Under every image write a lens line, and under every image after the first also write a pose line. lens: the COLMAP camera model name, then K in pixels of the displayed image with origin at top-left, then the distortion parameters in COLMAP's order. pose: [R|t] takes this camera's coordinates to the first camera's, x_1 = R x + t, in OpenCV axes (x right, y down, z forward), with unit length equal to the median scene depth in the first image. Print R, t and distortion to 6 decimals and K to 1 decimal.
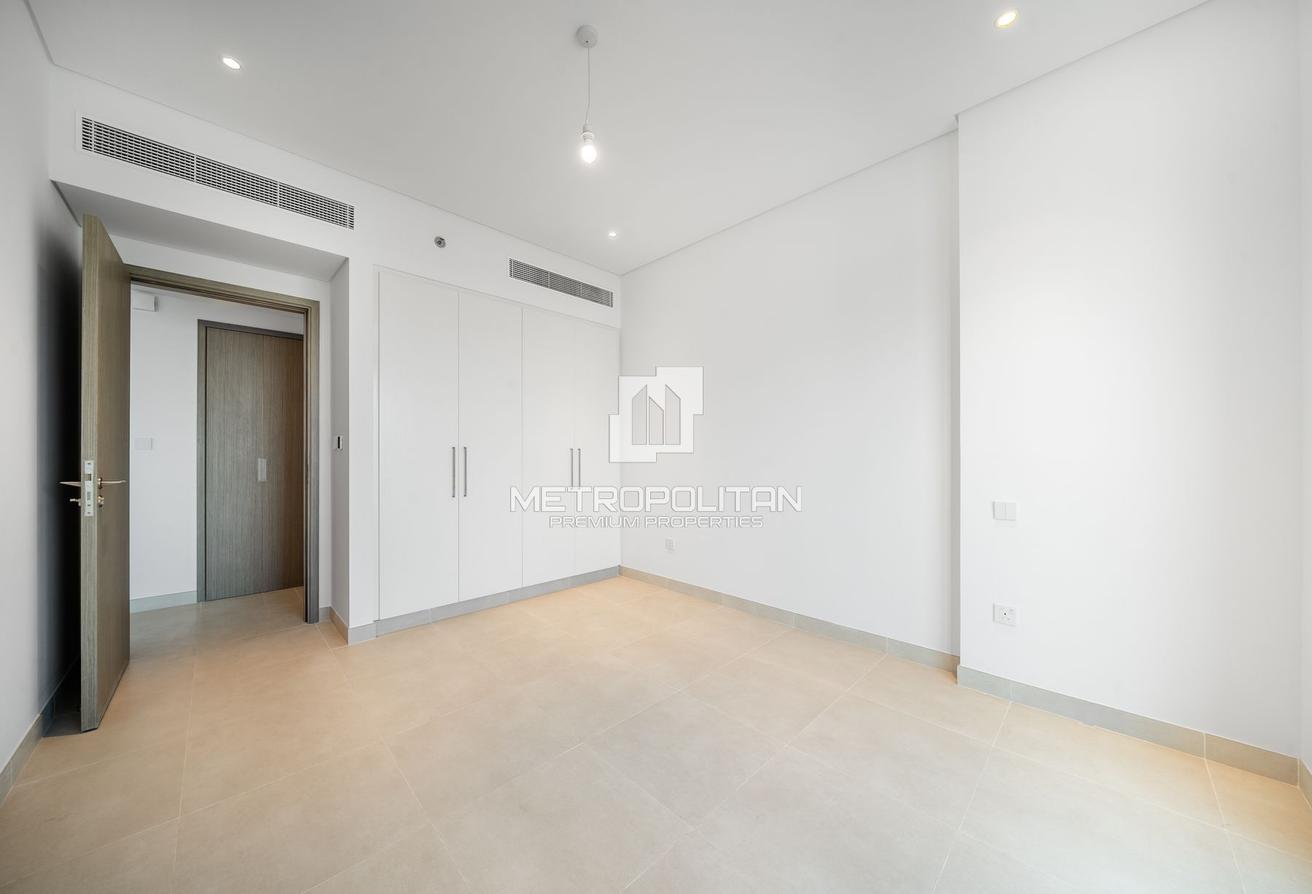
lens RADIAL K [[456.3, 0, 650.1], [0, 456.3, 451.7], [0, 0, 1]] dist [0.000158, -0.000412]
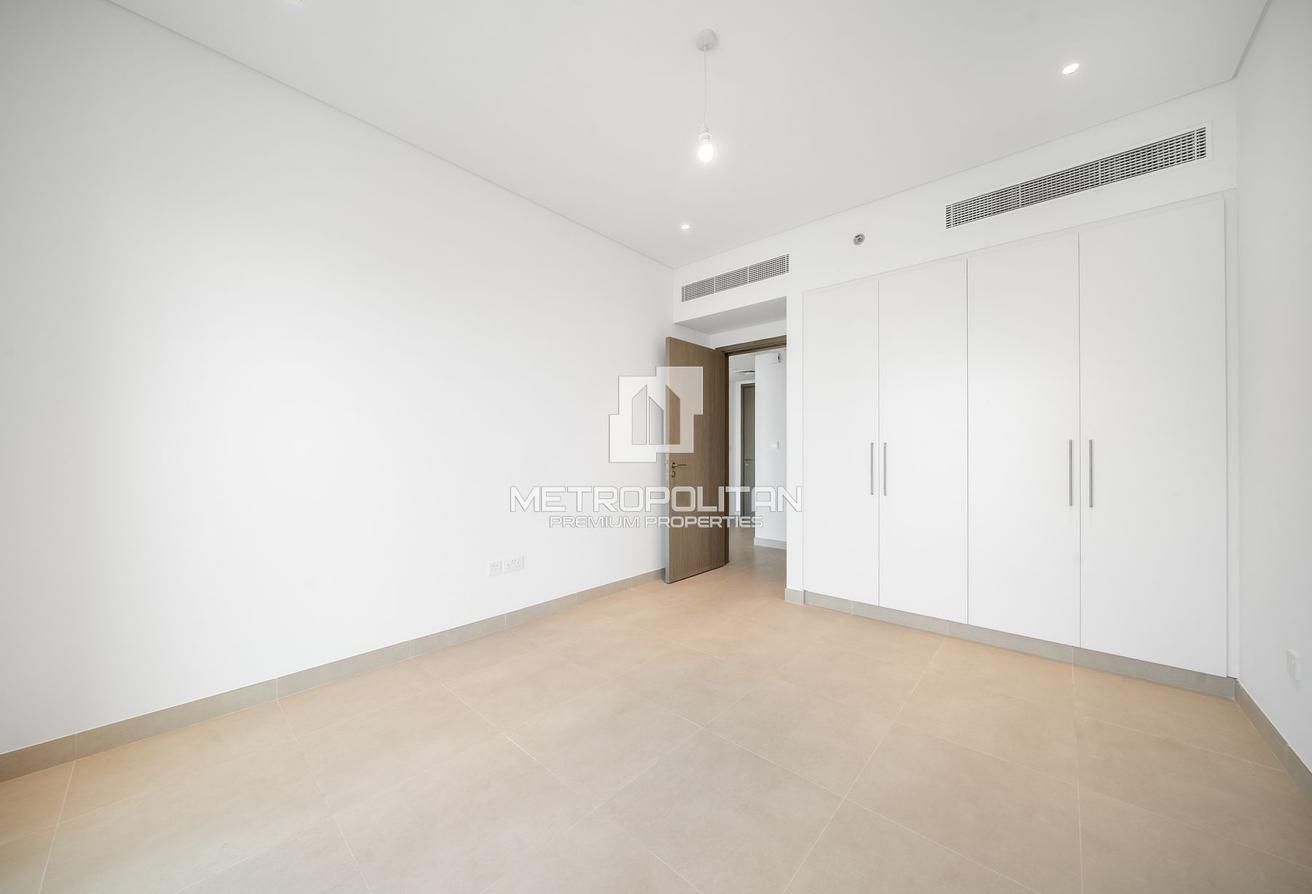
lens RADIAL K [[456.3, 0, 656.3], [0, 456.3, 452.3], [0, 0, 1]] dist [0.000158, -0.000412]
pose [[0.062177, -0.006081, -0.998047, 0.503631], [0.002167, 0.999980, -0.005957, 0.014125], [0.998063, -0.001792, 0.062189, 0.478936]]
